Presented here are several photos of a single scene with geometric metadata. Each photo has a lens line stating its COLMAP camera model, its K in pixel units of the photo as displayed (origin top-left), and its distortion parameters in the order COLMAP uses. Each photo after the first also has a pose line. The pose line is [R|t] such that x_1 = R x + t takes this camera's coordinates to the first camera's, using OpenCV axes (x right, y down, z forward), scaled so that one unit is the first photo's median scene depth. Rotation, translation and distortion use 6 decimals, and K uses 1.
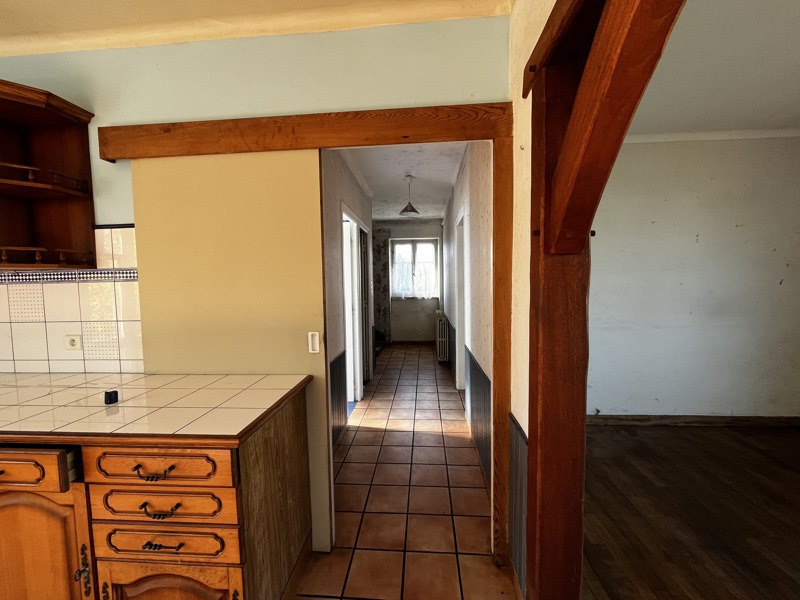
lens RADIAL K [[327.2, 0, 401.0], [0, 327.2, 300.1], [0, 0, 1]] dist [-0.004224, -0.000058]
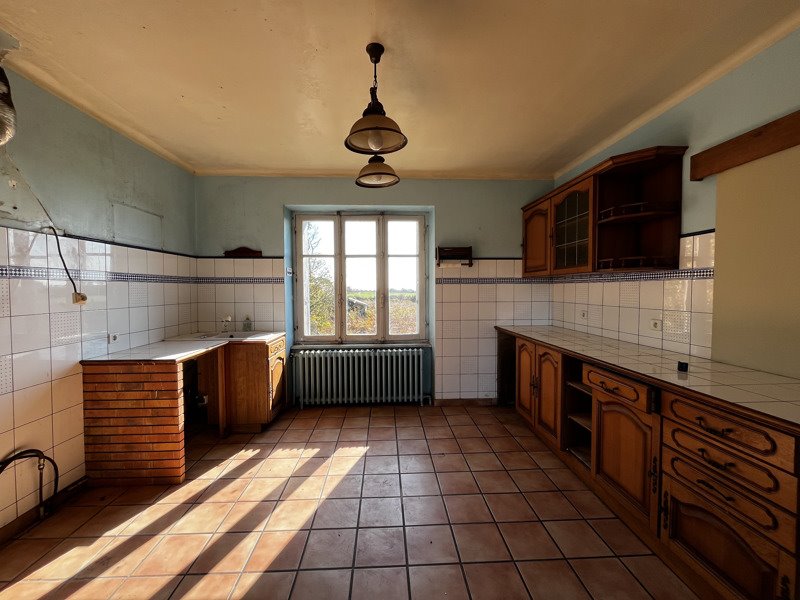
lens RADIAL K [[327.2, 0, 395.4], [0, 327.2, 299.6], [0, 0, 1]] dist [-0.004224, -0.000058]
pose [[0.126211, 0.052556, -0.990610, 0.298424], [-0.059042, 0.997223, 0.045384, 0.045165], [0.990245, 0.052760, 0.128964, -0.392245]]
